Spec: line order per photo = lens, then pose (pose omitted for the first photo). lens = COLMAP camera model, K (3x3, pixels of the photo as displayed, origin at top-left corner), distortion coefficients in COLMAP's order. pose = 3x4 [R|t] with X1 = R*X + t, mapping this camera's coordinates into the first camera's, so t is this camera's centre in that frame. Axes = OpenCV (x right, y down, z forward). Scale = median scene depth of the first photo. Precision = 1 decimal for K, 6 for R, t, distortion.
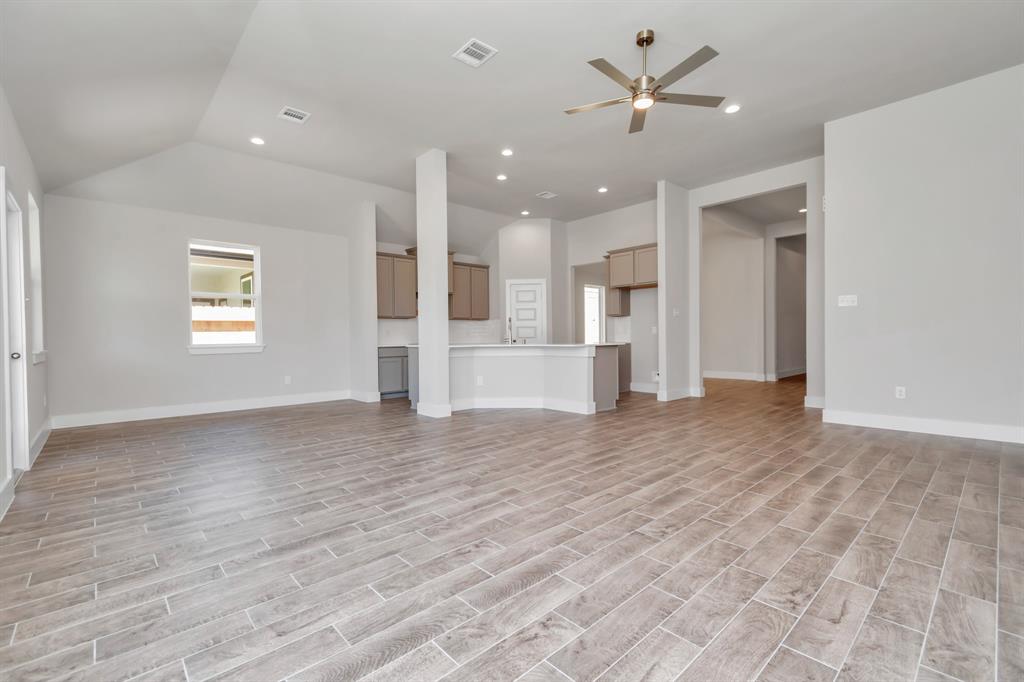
lens RADIAL K [[448.9, 0, 515.0], [0, 448.9, 336.7], [0, 0, 1]] dist [0.013364, 0.000387]
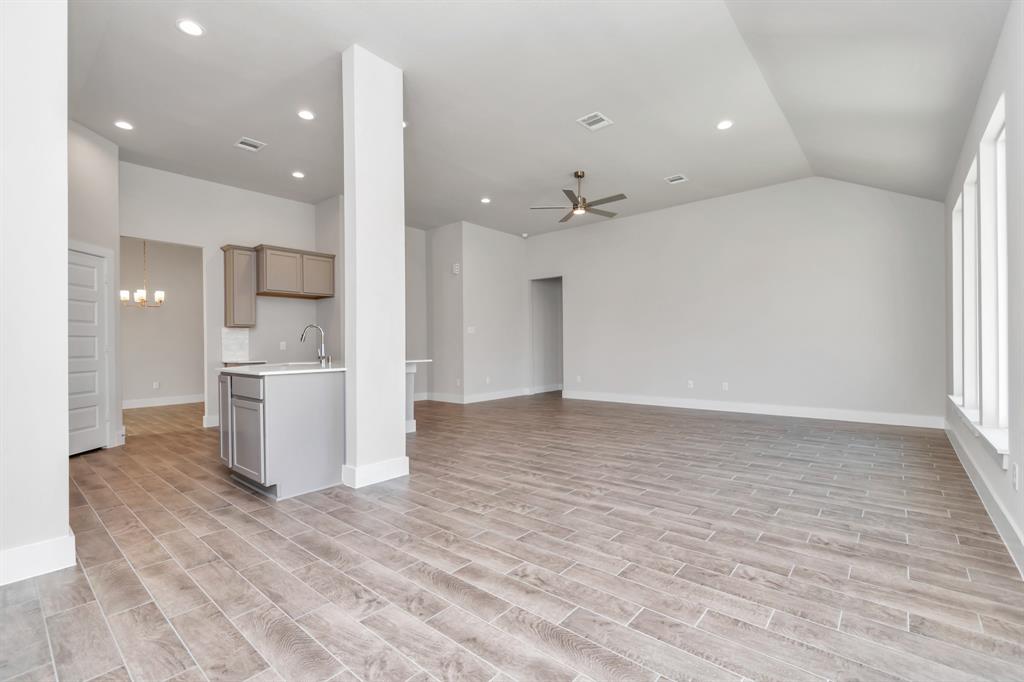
lens RADIAL K [[448.9, 0, 514.4], [0, 448.9, 347.3], [0, 0, 1]] dist [0.013364, 0.000387]
pose [[-0.123114, 0.009804, 0.992344, -1.525099], [0.011707, 0.999896, -0.008426, 0.002513], [-0.992323, 0.010580, -0.123216, 1.662340]]
